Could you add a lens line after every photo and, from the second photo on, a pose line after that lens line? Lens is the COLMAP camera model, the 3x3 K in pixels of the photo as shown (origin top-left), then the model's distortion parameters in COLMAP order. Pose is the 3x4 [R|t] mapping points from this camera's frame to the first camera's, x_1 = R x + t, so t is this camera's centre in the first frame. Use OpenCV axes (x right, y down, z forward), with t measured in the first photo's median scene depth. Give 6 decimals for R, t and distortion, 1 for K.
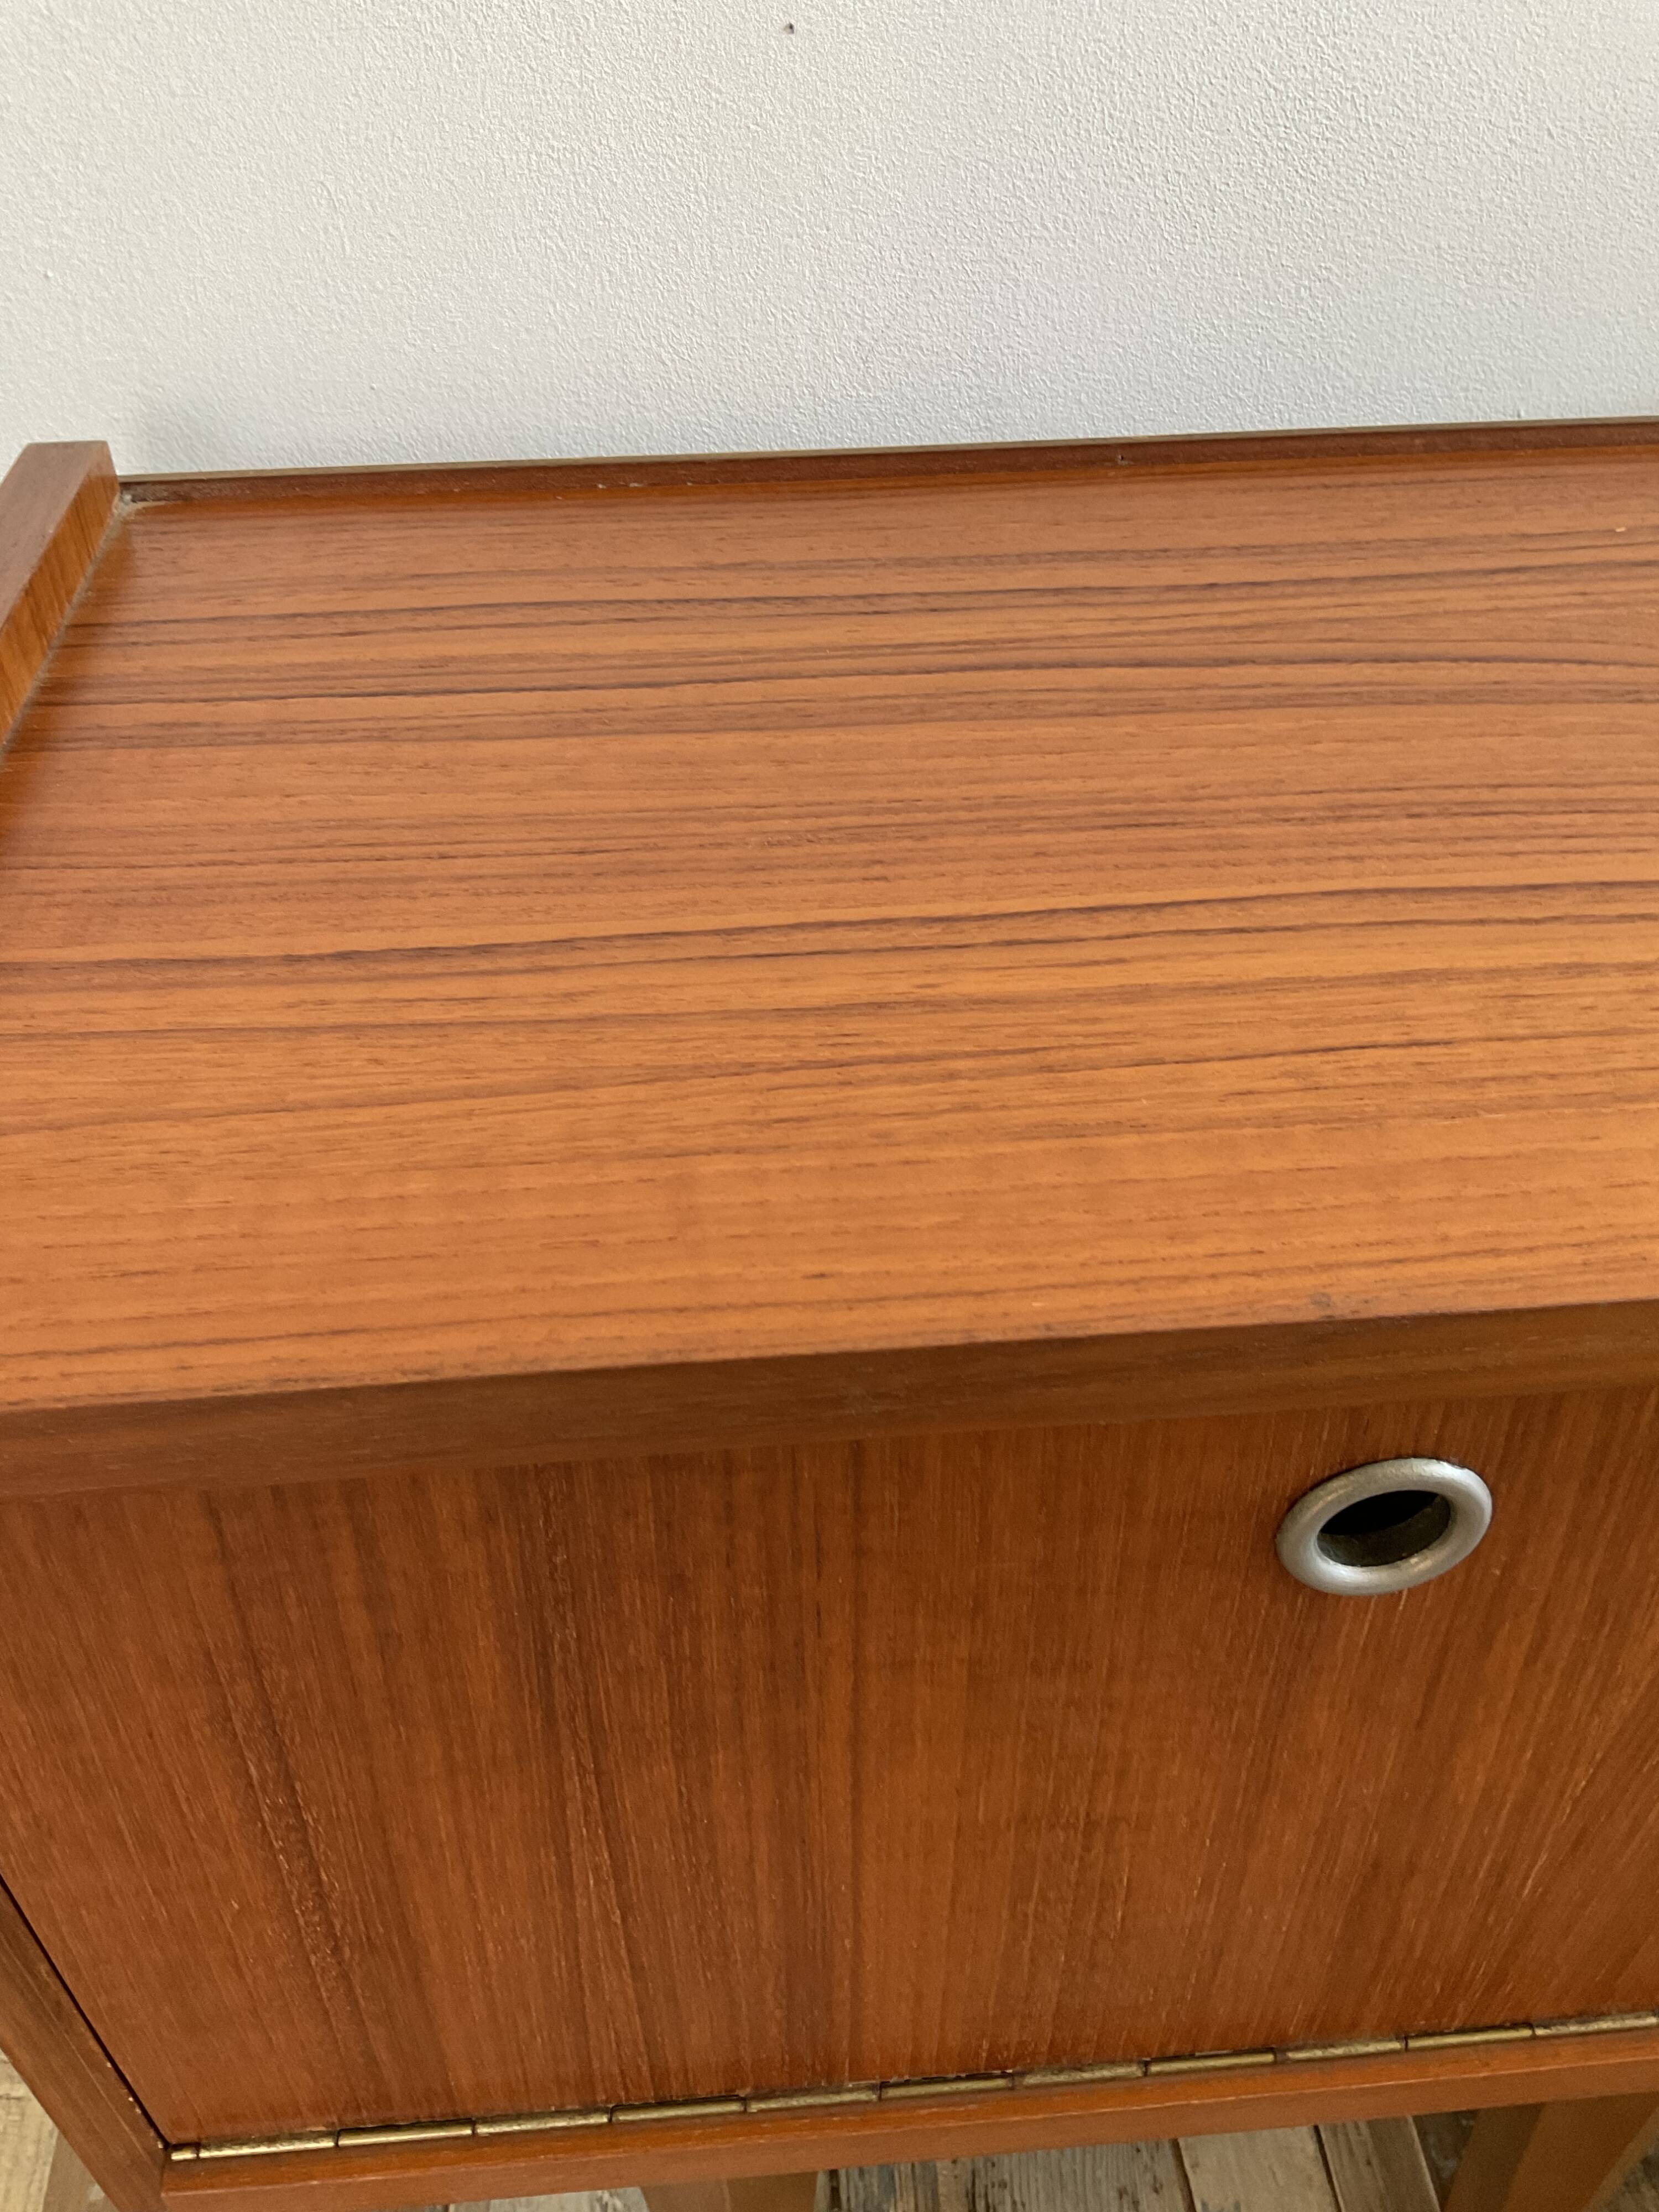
lens RADIAL K [[1841.5, 0, 804.7], [0, 1841.5, 1085.3], [0, 0, 1]] dist [0.044573, -0.078854]
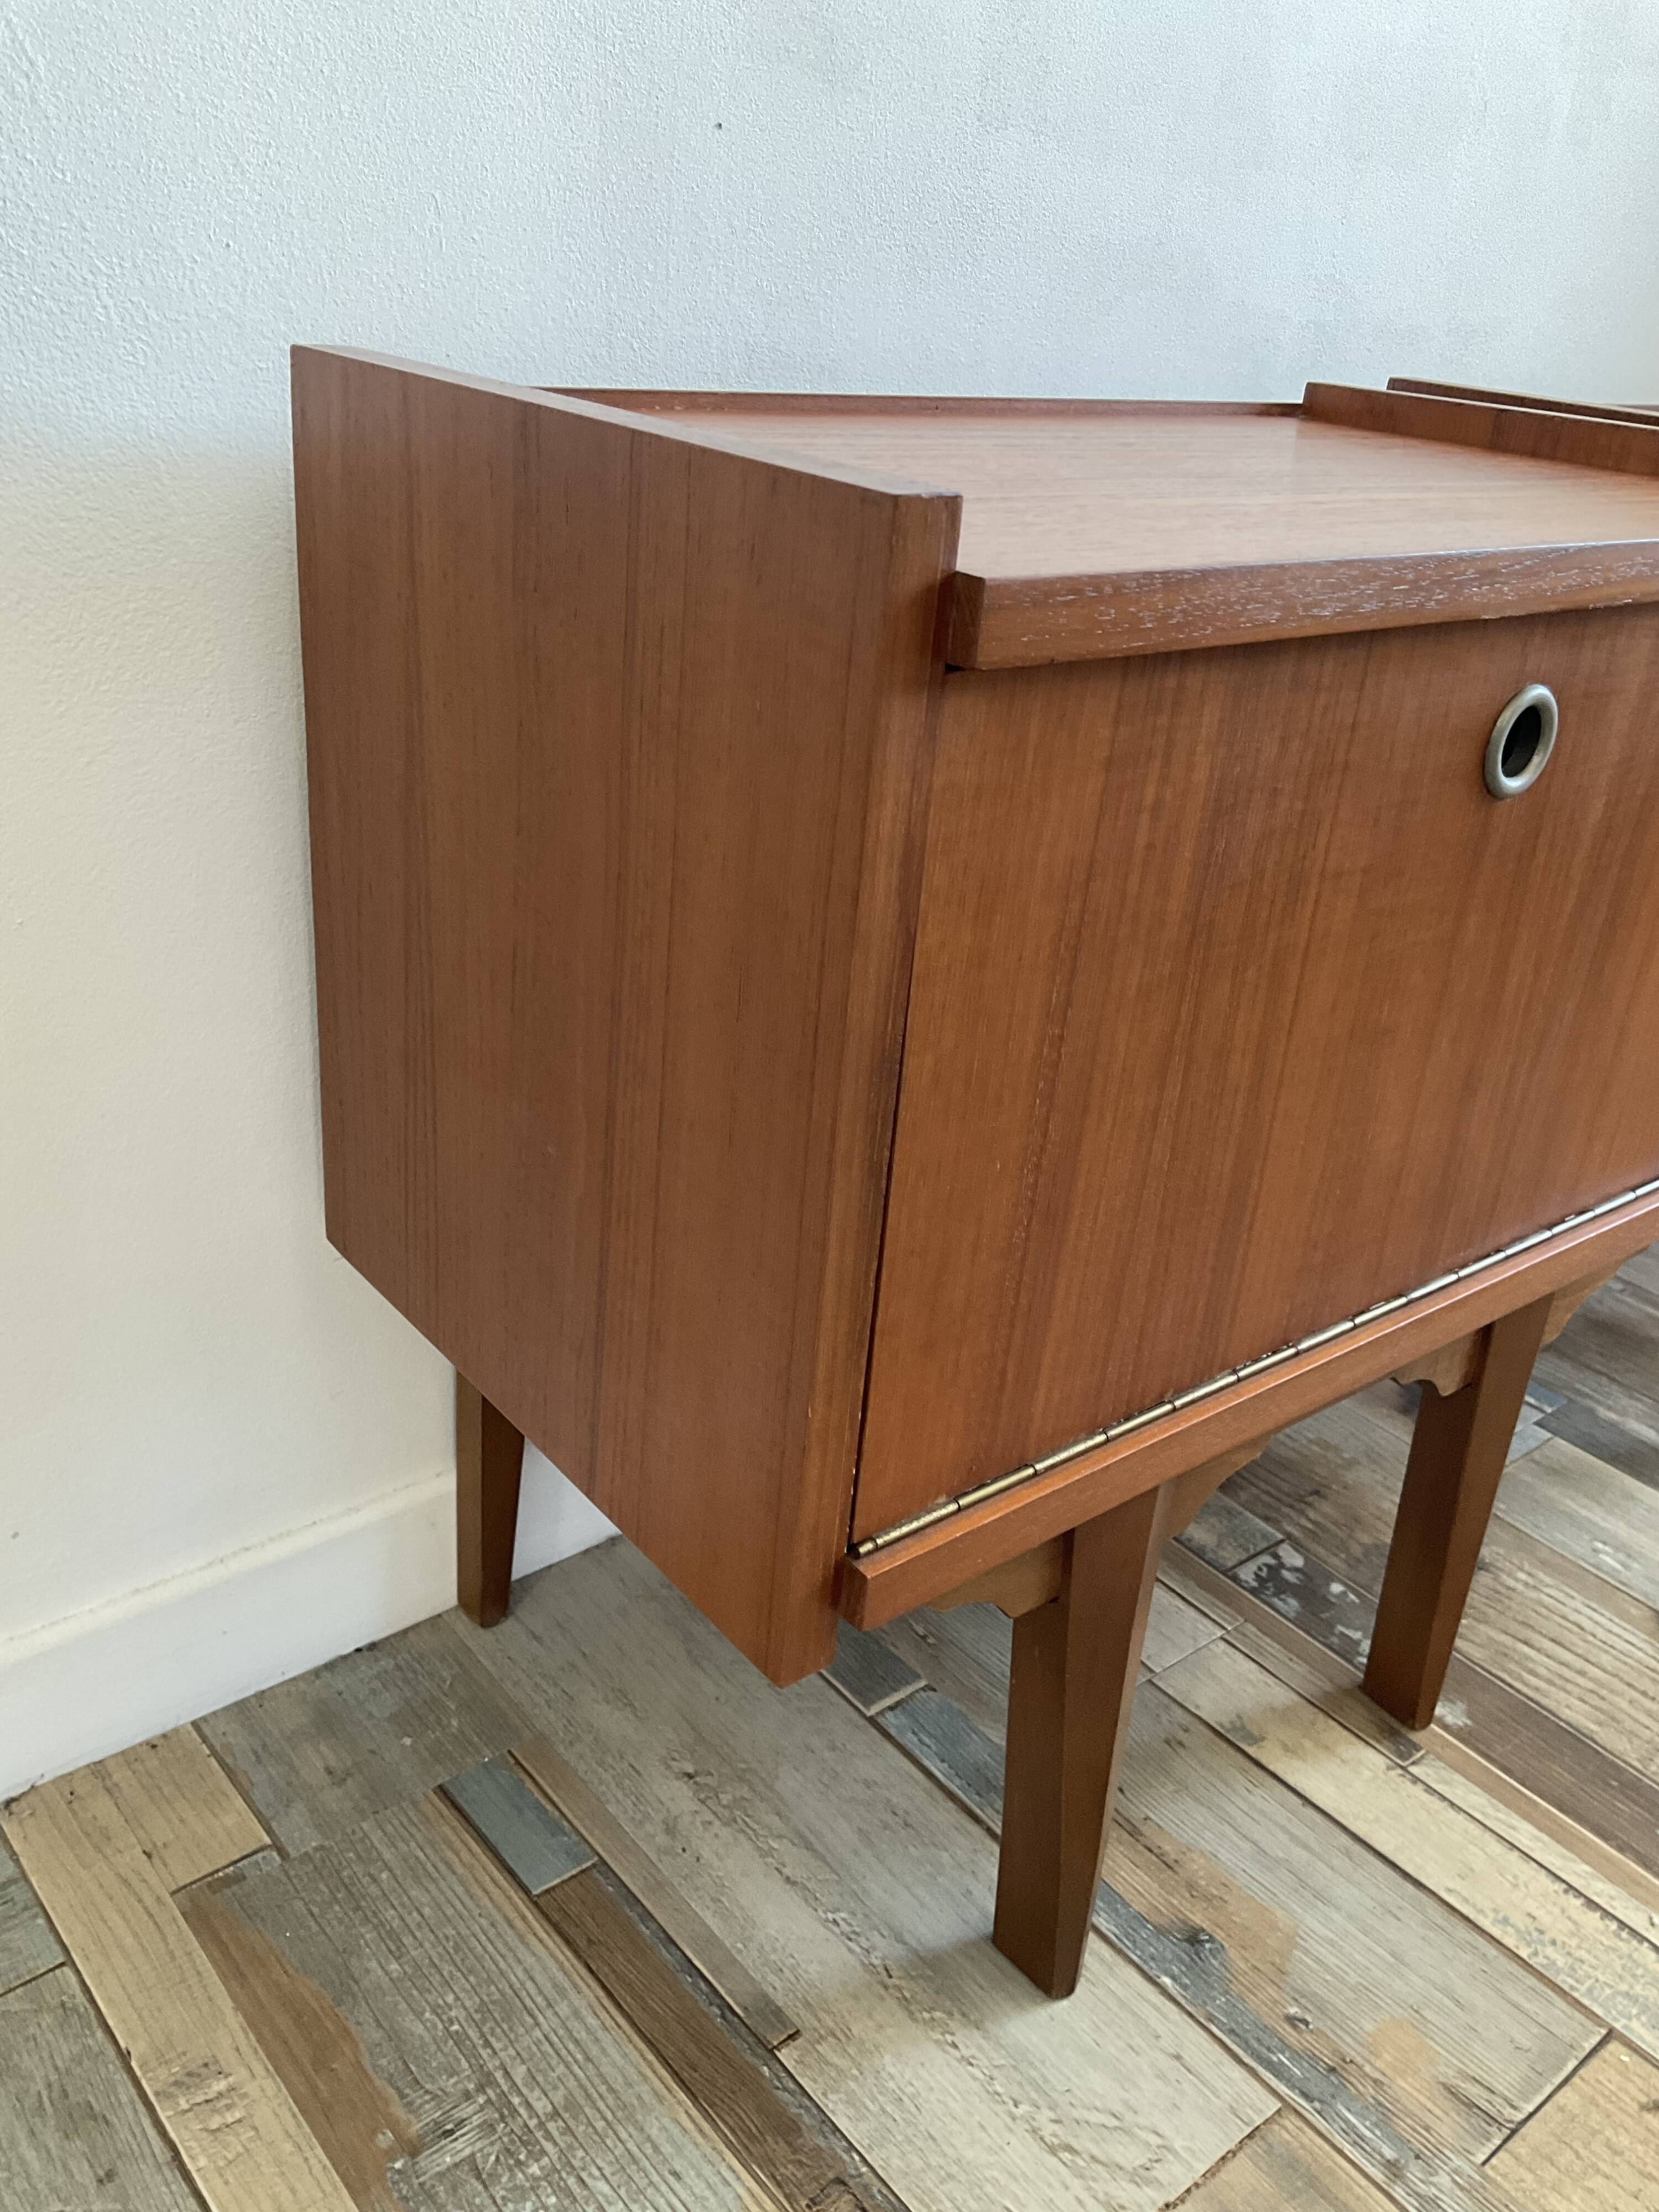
lens RADIAL K [[1841.5, 0, 827.6], [0, 1841.5, 1100.9], [0, 0, 1]] dist [0.044573, -0.078854]
pose [[0.821227, -0.168219, 0.545242, -1.221549], [0.293066, 0.944238, -0.150090, 0.595035], [-0.489590, 0.283050, 0.824733, -0.097010]]
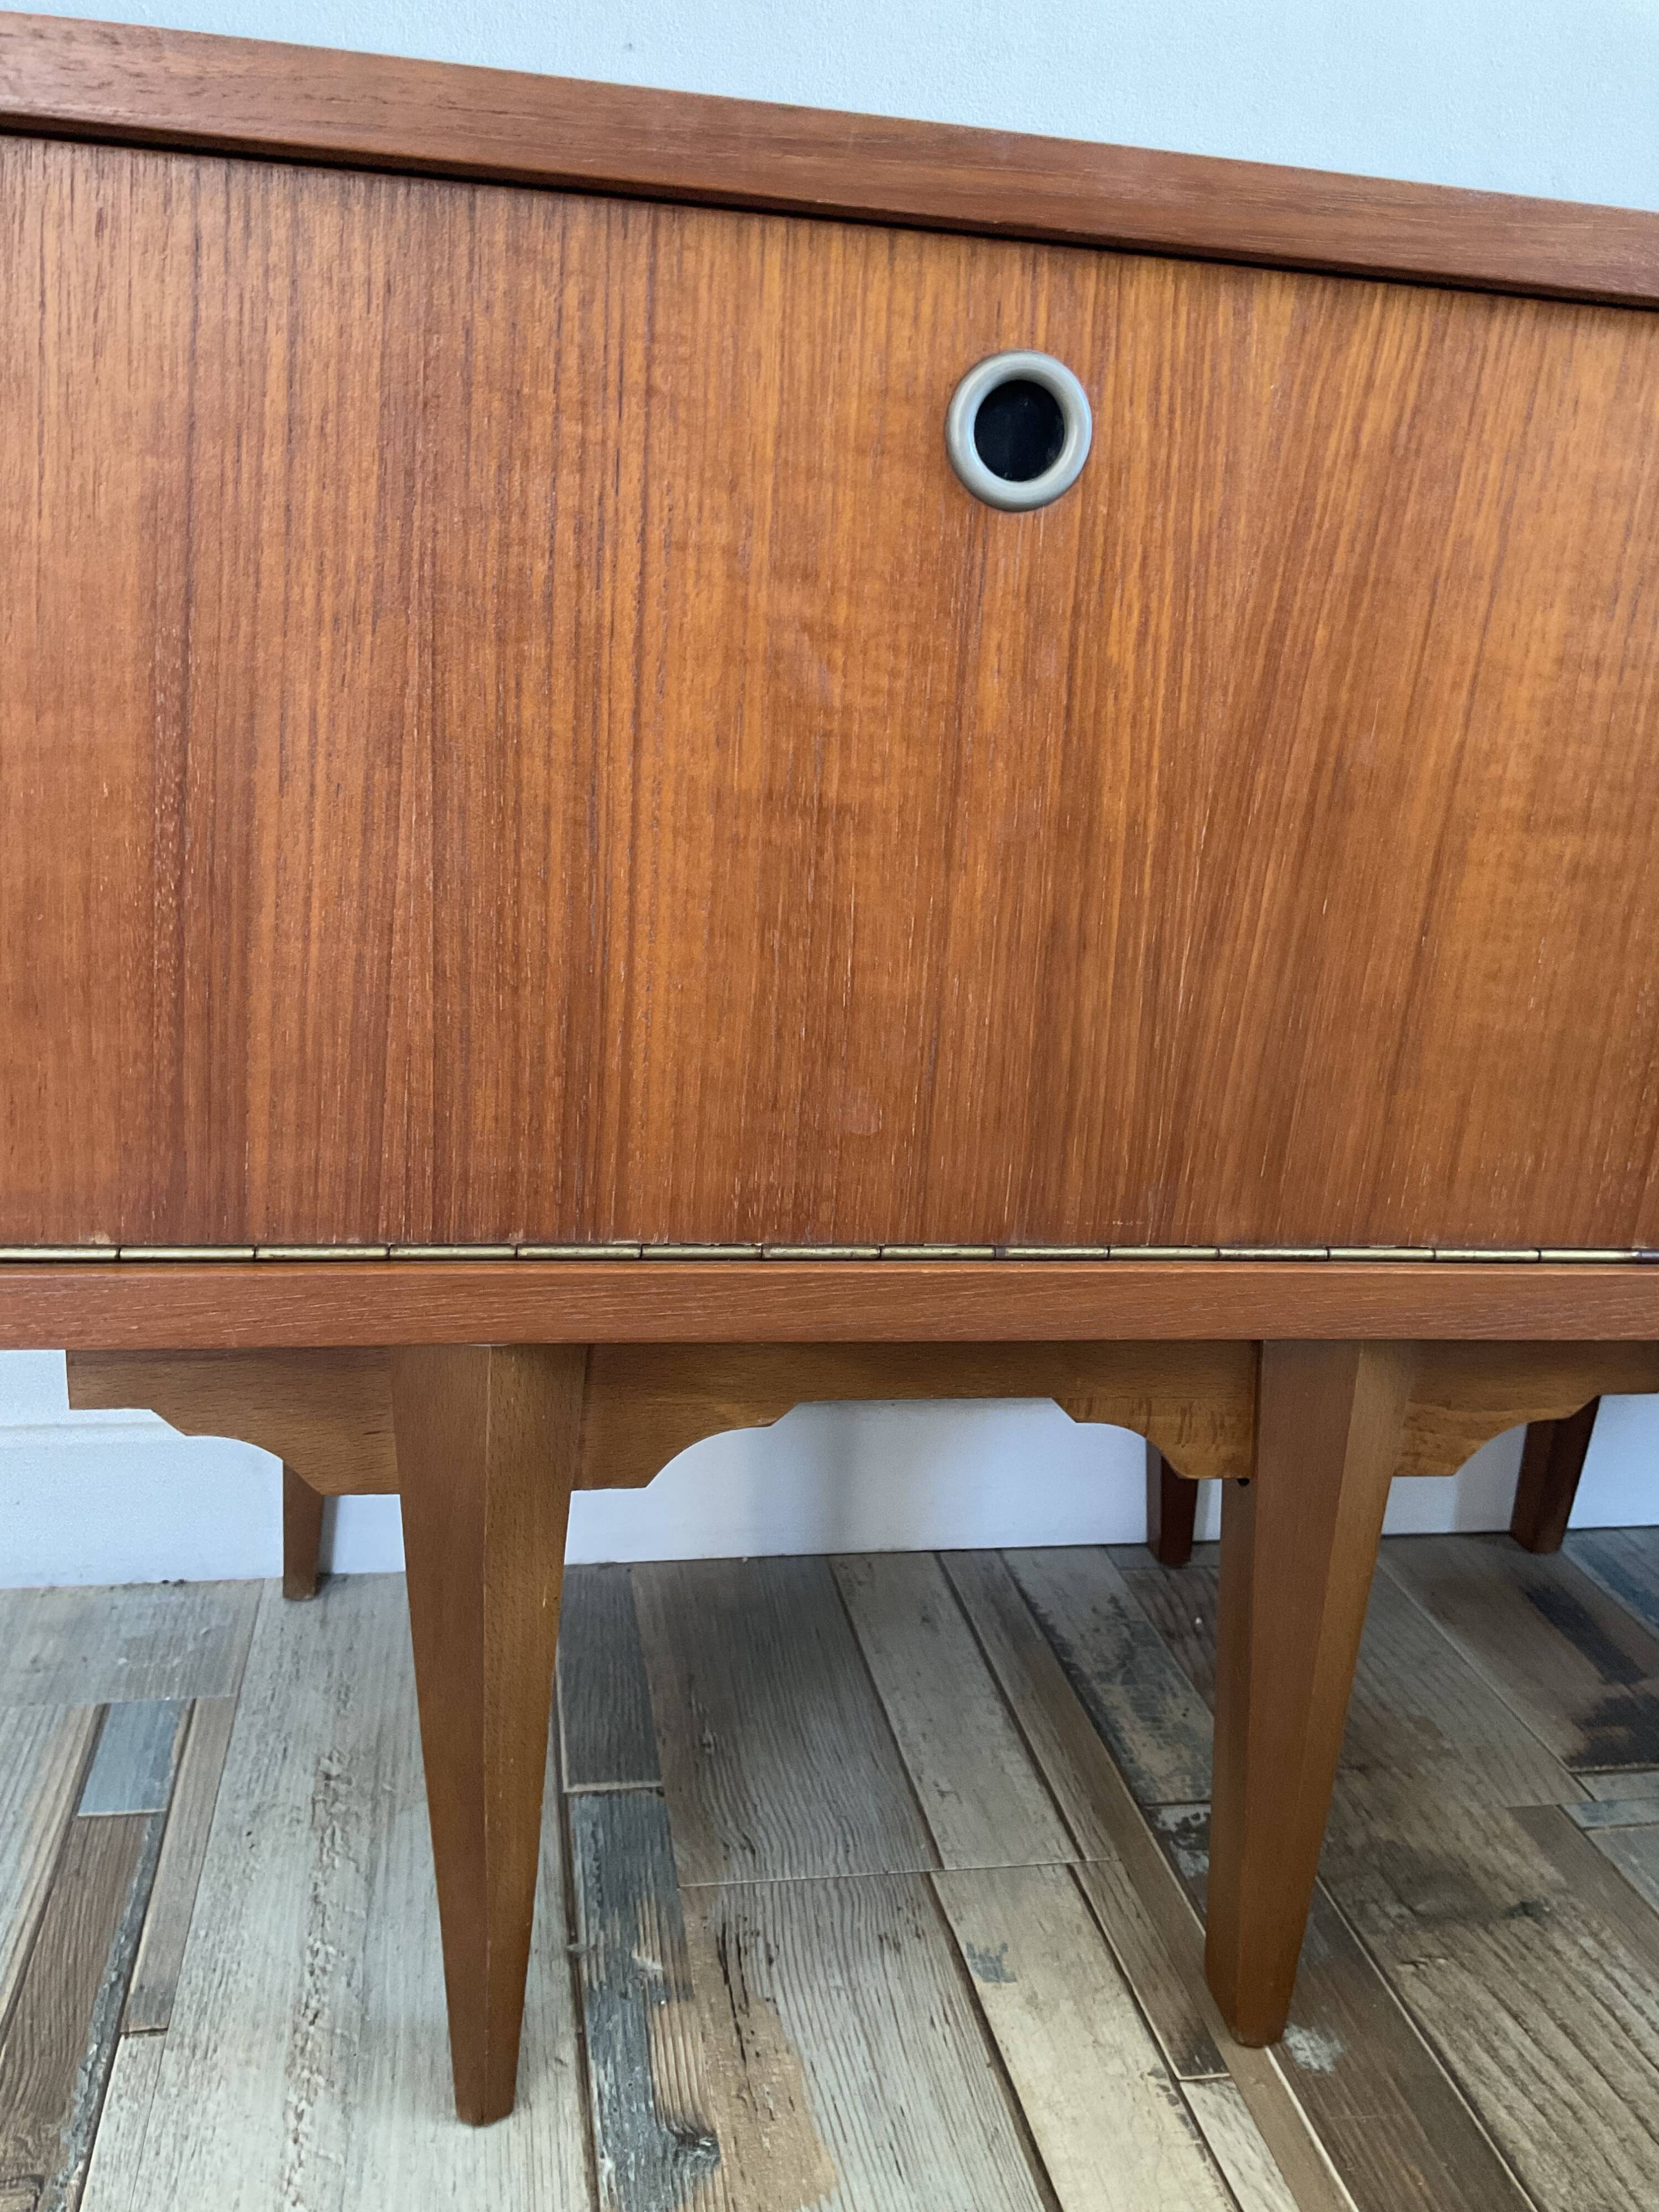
lens RADIAL K [[1841.5, 0, 820.4], [0, 1841.5, 1111.6], [0, 0, 1]] dist [0.044573, -0.078854]
pose [[0.992376, 0.051655, 0.111903, 0.025400], [0.000541, 0.906103, -0.423057, 1.191234], [-0.123249, 0.419892, 0.899167, -0.039042]]
